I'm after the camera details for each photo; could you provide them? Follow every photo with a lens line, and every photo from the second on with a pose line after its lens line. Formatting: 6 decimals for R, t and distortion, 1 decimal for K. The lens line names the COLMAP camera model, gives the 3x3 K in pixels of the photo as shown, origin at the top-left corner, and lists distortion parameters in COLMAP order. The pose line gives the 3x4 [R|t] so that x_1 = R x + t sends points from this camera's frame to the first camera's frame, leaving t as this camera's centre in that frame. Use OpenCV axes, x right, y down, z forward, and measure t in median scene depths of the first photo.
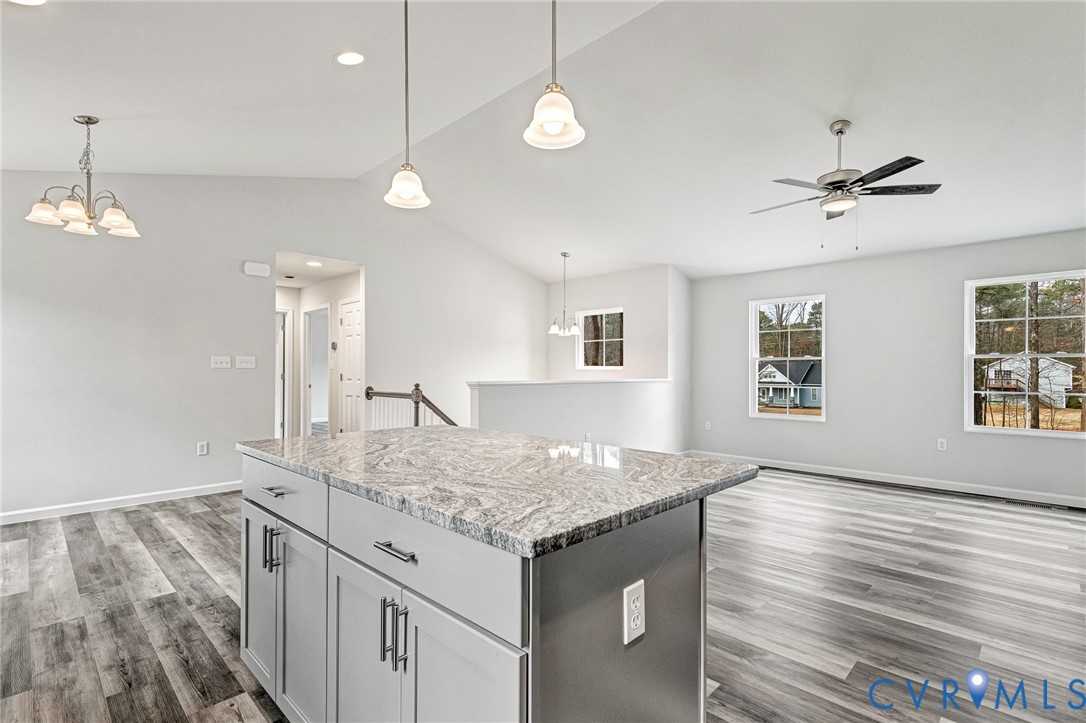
lens RADIAL K [[511.8, 0, 552.1], [0, 511.8, 365.2], [0, 0, 1]] dist [0.010774, -0.002775]
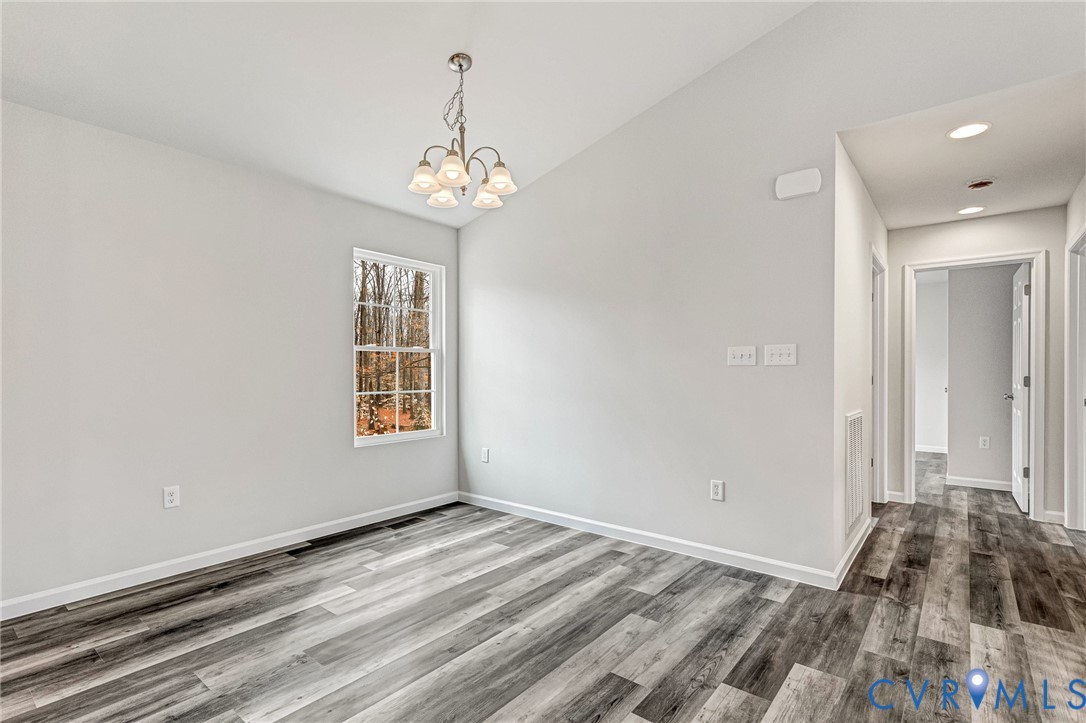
lens RADIAL K [[511.8, 0, 537.7], [0, 511.8, 375.7], [0, 0, 1]] dist [0.010774, -0.002775]
pose [[0.078053, 0.005001, -0.996937, -0.054203], [0.013390, 0.999892, 0.006064, 0.010853], [0.996859, -0.013822, 0.077978, 0.712142]]
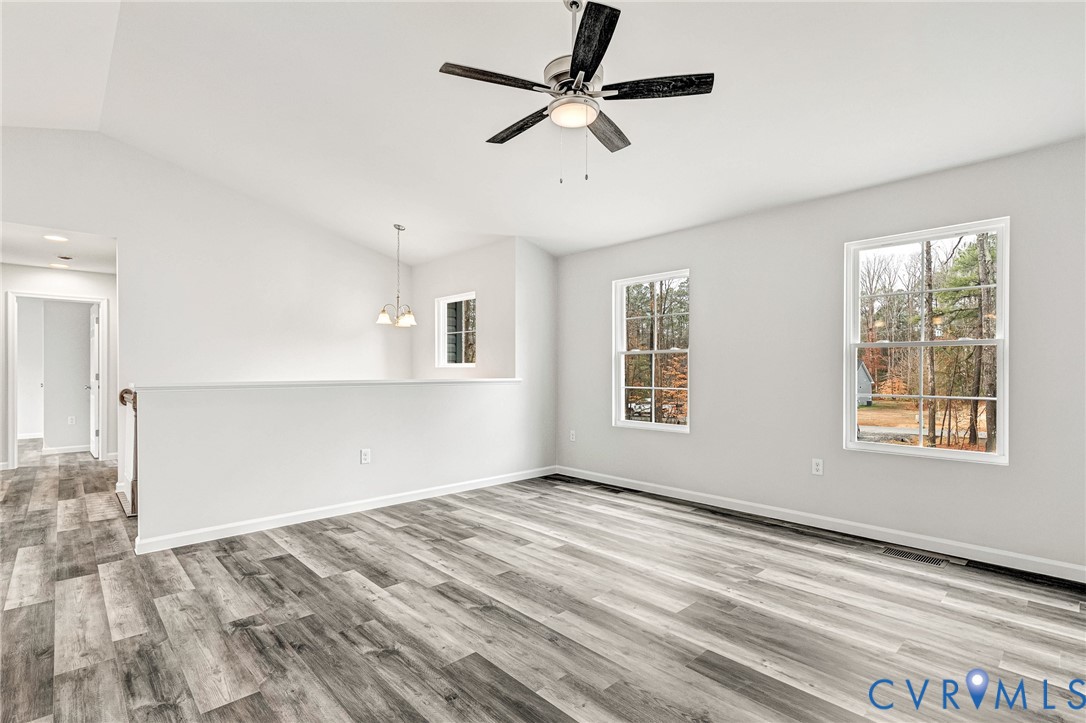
lens RADIAL K [[511.8, 0, 551.8], [0, 511.8, 370.4], [0, 0, 1]] dist [0.010774, -0.002775]
pose [[0.999078, -0.003374, -0.042807, 0.431877], [0.003941, 0.999906, 0.013162, 0.005326], [0.042759, -0.013319, 0.998997, 0.260395]]
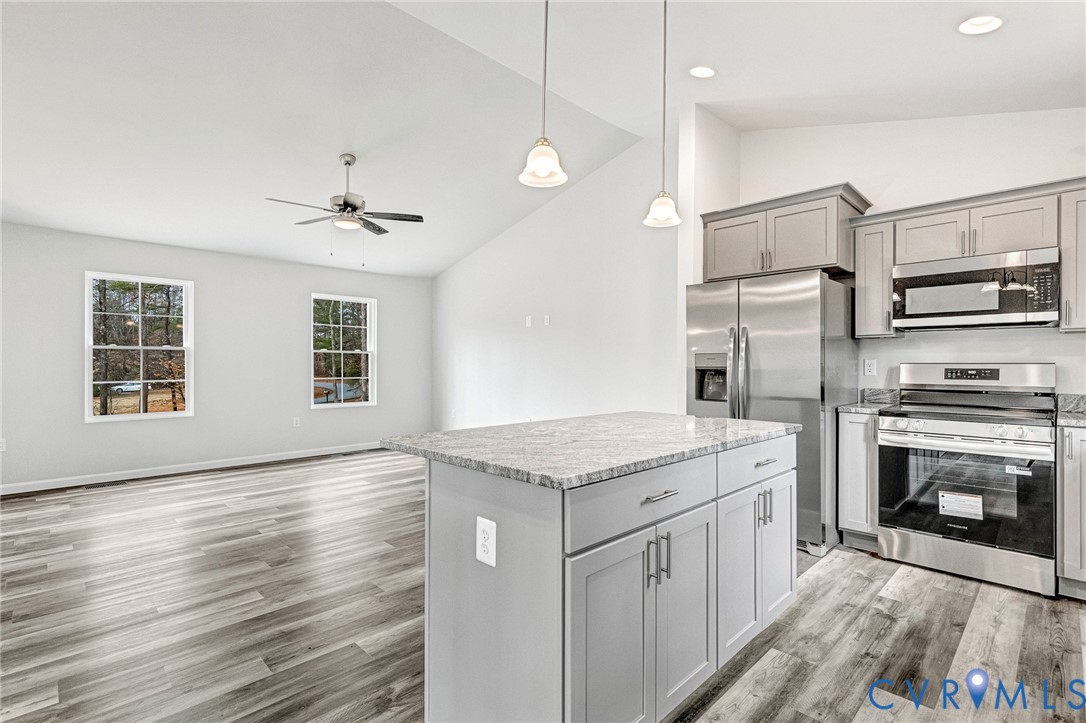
lens RADIAL K [[511.8, 0, 547.8], [0, 511.8, 364.5], [0, 0, 1]] dist [0.010774, -0.002775]
pose [[0.018489, -0.002990, 0.999825, -0.481621], [-0.012210, 0.999920, 0.003216, 0.003180], [-0.999755, -0.012267, 0.018451, 0.392879]]
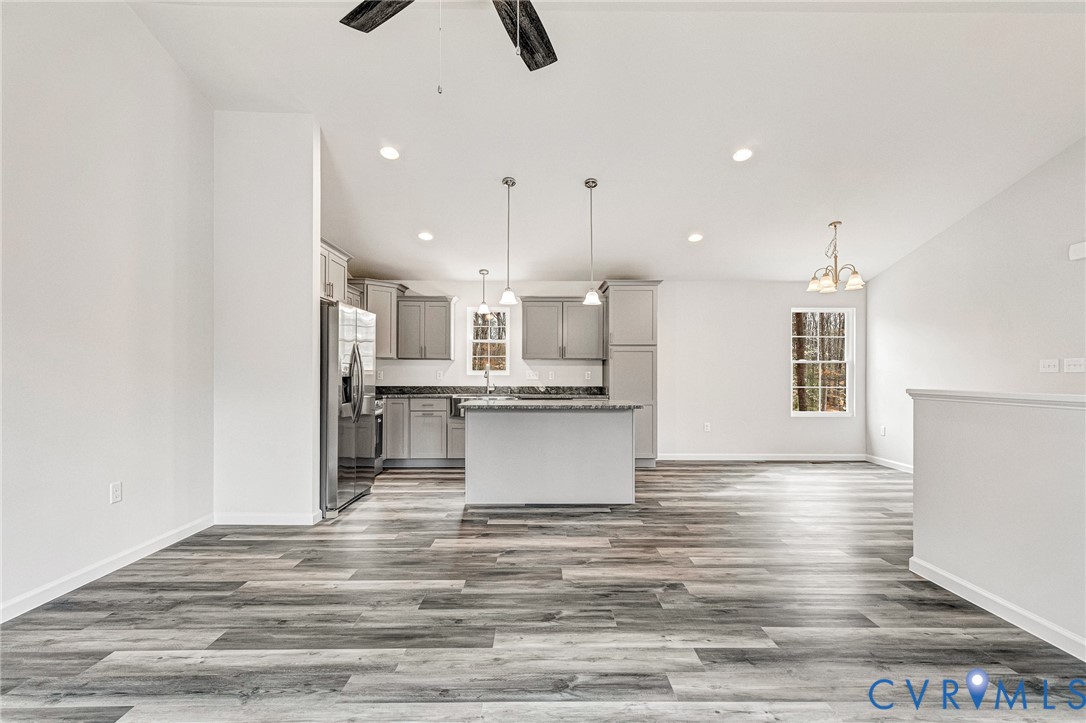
lens RADIAL K [[511.8, 0, 544.0], [0, 511.8, 373.0], [0, 0, 1]] dist [0.010774, -0.002775]
pose [[-0.713591, -0.006759, -0.700530, 0.627390], [0.002757, 0.999919, -0.012457, 0.015820], [0.700557, -0.010820, -0.713514, 1.028135]]
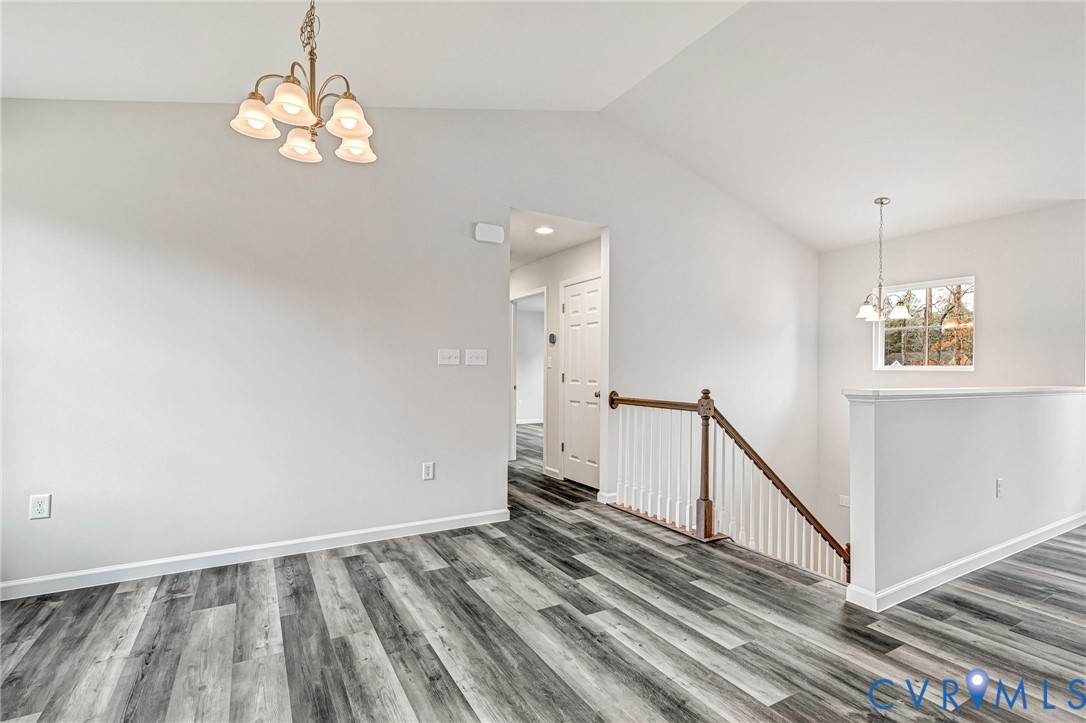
lens RADIAL K [[511.8, 0, 550.0], [0, 511.8, 366.8], [0, 0, 1]] dist [0.010774, -0.002775]
pose [[0.964014, 0.006923, -0.265761, -0.303232], [-0.006153, 0.999974, 0.003729, 0.005189], [0.265780, -0.001960, 0.964032, 0.317659]]
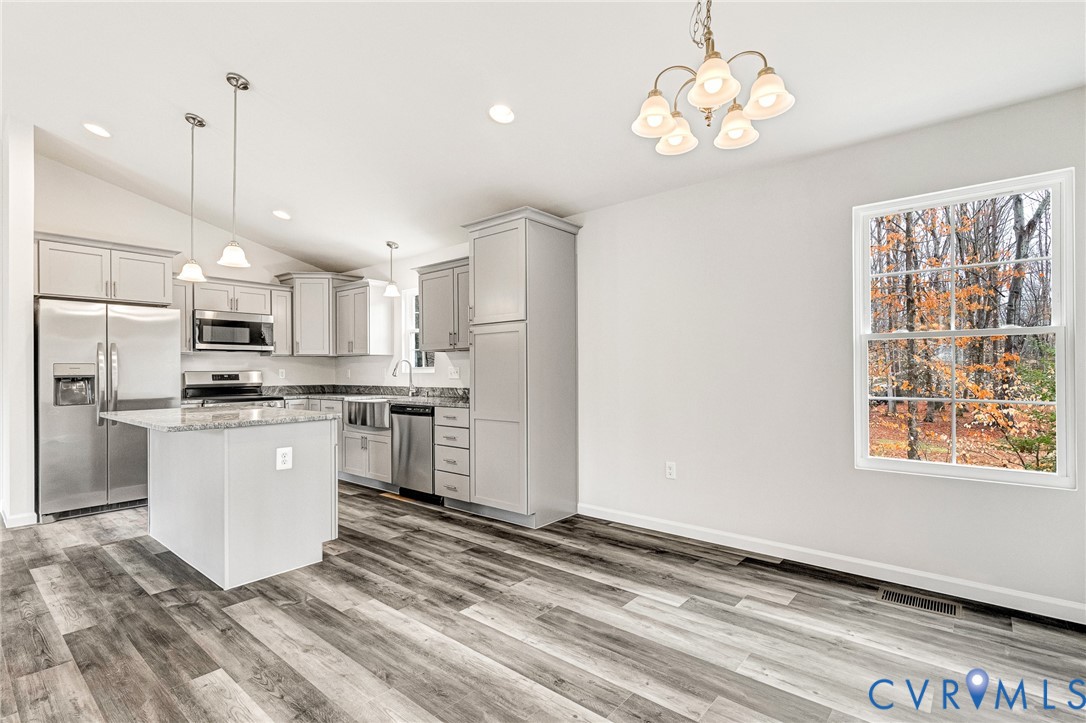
lens RADIAL K [[511.8, 0, 547.6], [0, 511.8, 366.2], [0, 0, 1]] dist [0.010774, -0.002775]
pose [[-0.997582, 0.005273, -0.069303, -0.455183], [0.006609, 0.999796, -0.019061, 0.012558], [0.069188, -0.019473, -0.997414, 1.061651]]
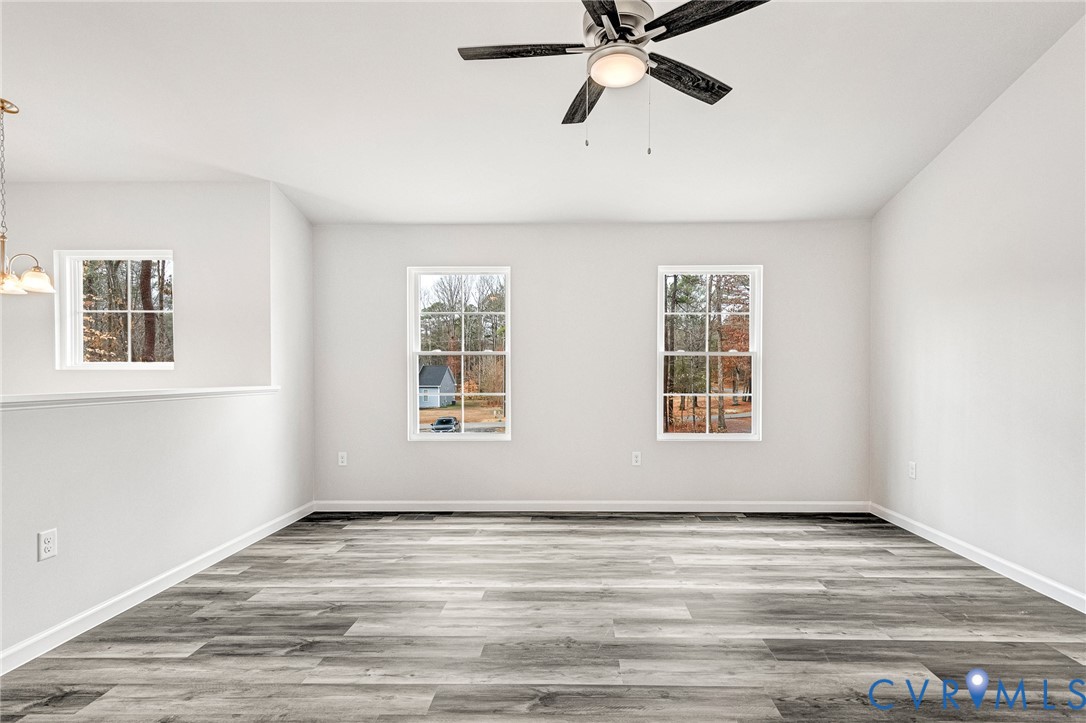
lens RADIAL K [[511.8, 0, 572.5], [0, 511.8, 379.6], [0, 0, 1]] dist [0.010774, -0.002775]
pose [[0.730310, -0.008077, 0.683068, 0.109642], [-0.006600, 0.999800, 0.018879, 0.008828], [-0.683084, -0.018296, 0.730111, 0.481608]]
